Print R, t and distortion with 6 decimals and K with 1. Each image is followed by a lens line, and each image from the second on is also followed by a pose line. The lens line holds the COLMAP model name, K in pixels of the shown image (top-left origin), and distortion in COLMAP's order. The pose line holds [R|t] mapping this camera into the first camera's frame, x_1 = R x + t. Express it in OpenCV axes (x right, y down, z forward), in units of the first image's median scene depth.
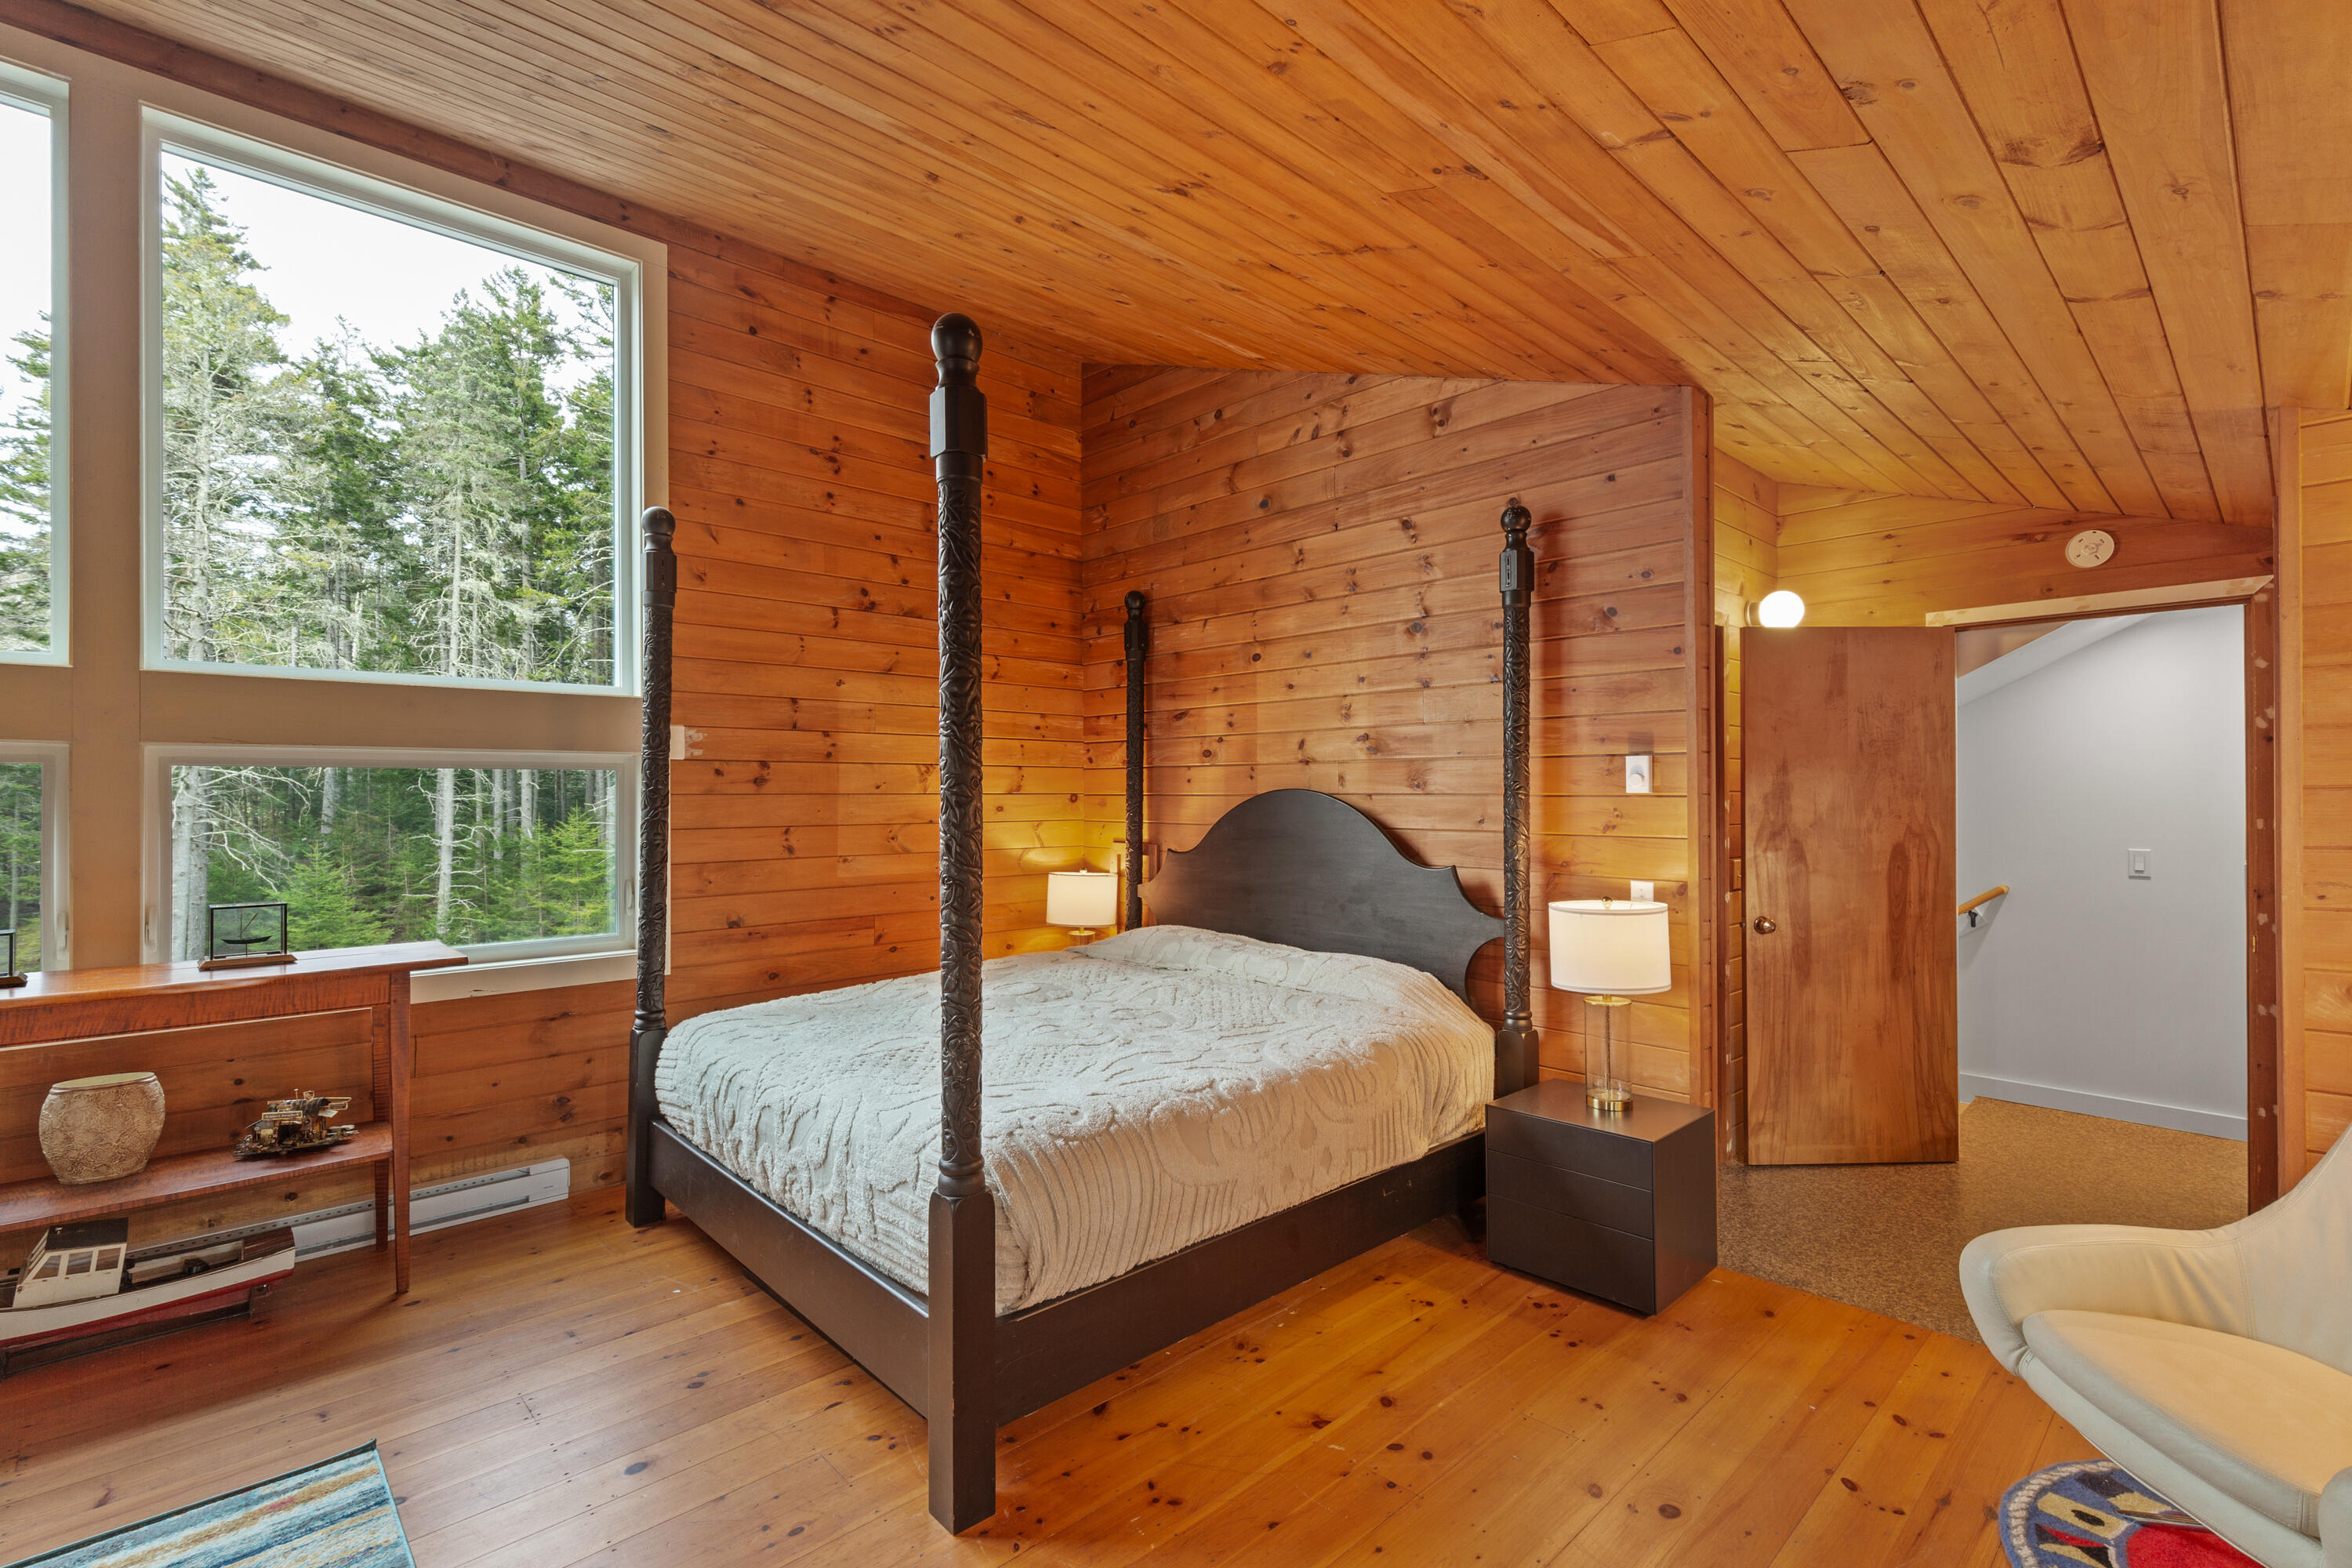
lens RADIAL K [[1074.5, 0, 1178.0], [0, 1074.5, 788.6], [0, 0, 1]] dist [0.004121, 0.000560]
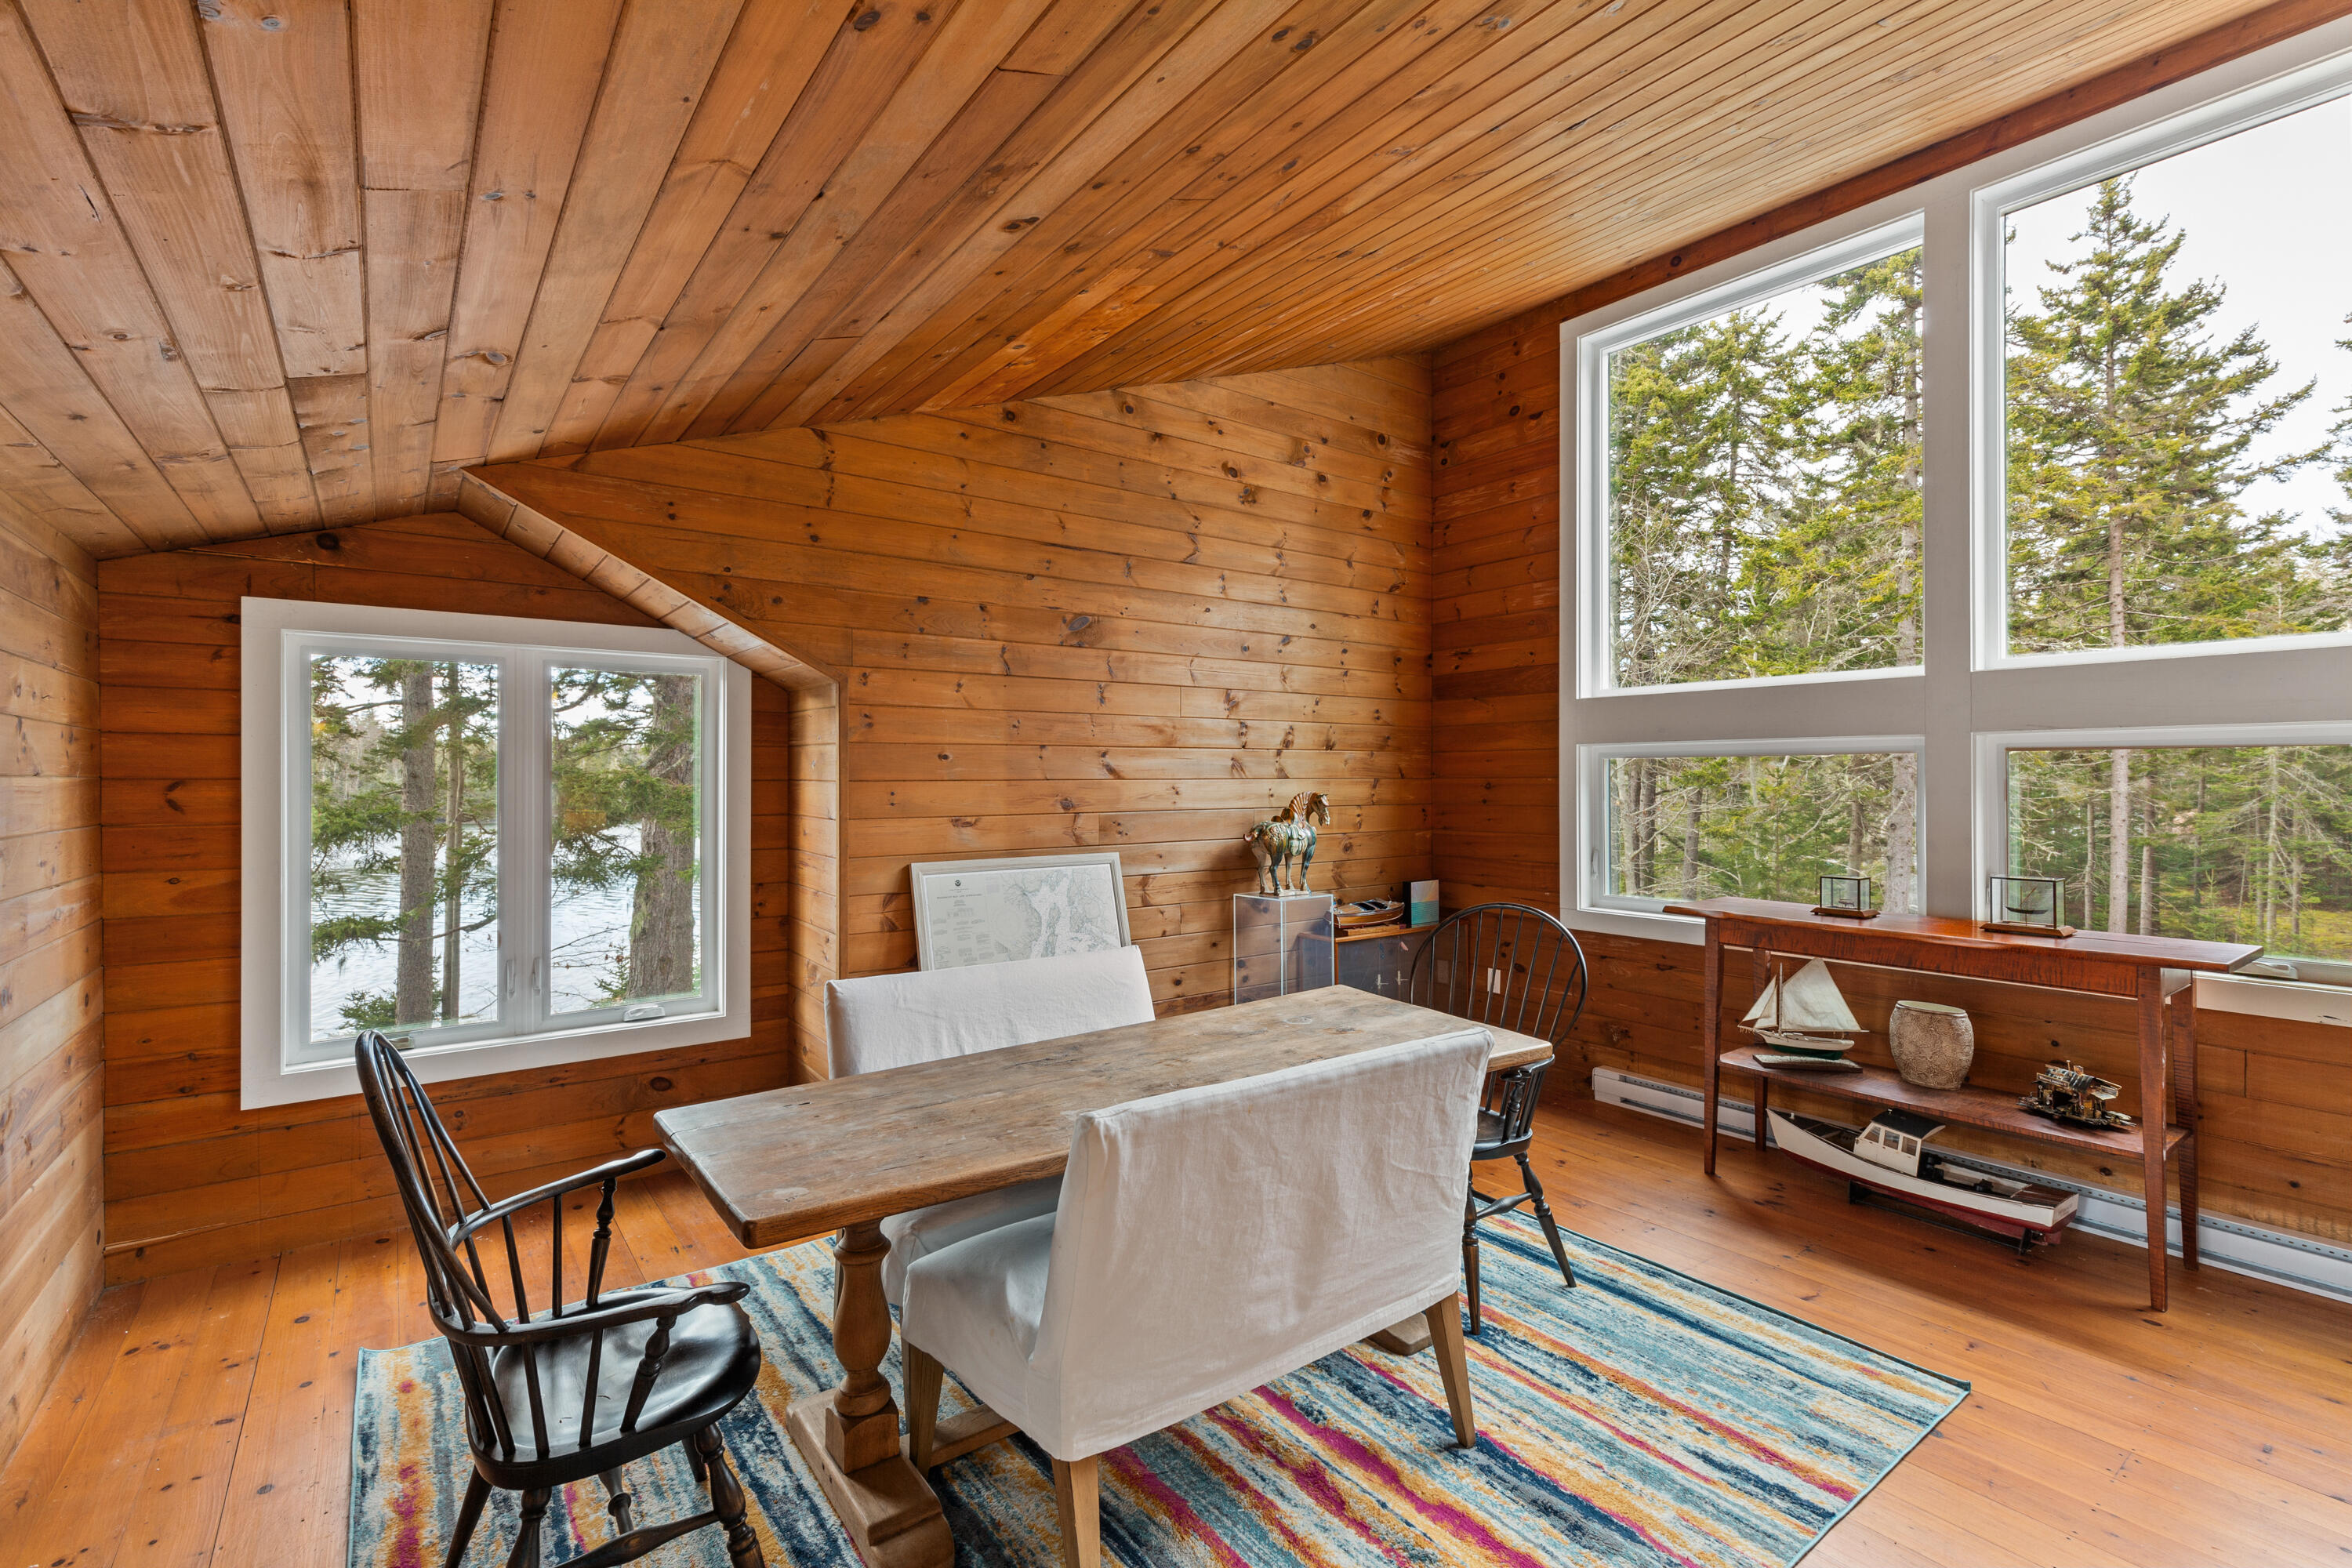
lens RADIAL K [[1074.5, 0, 1180.3], [0, 1074.5, 777.1], [0, 0, 1]] dist [0.004121, 0.000560]
pose [[-0.133485, 0.003112, -0.991046, 0.337630], [0.006681, 0.999975, 0.002240, -0.002031], [0.991028, -0.006322, -0.133503, 0.304868]]
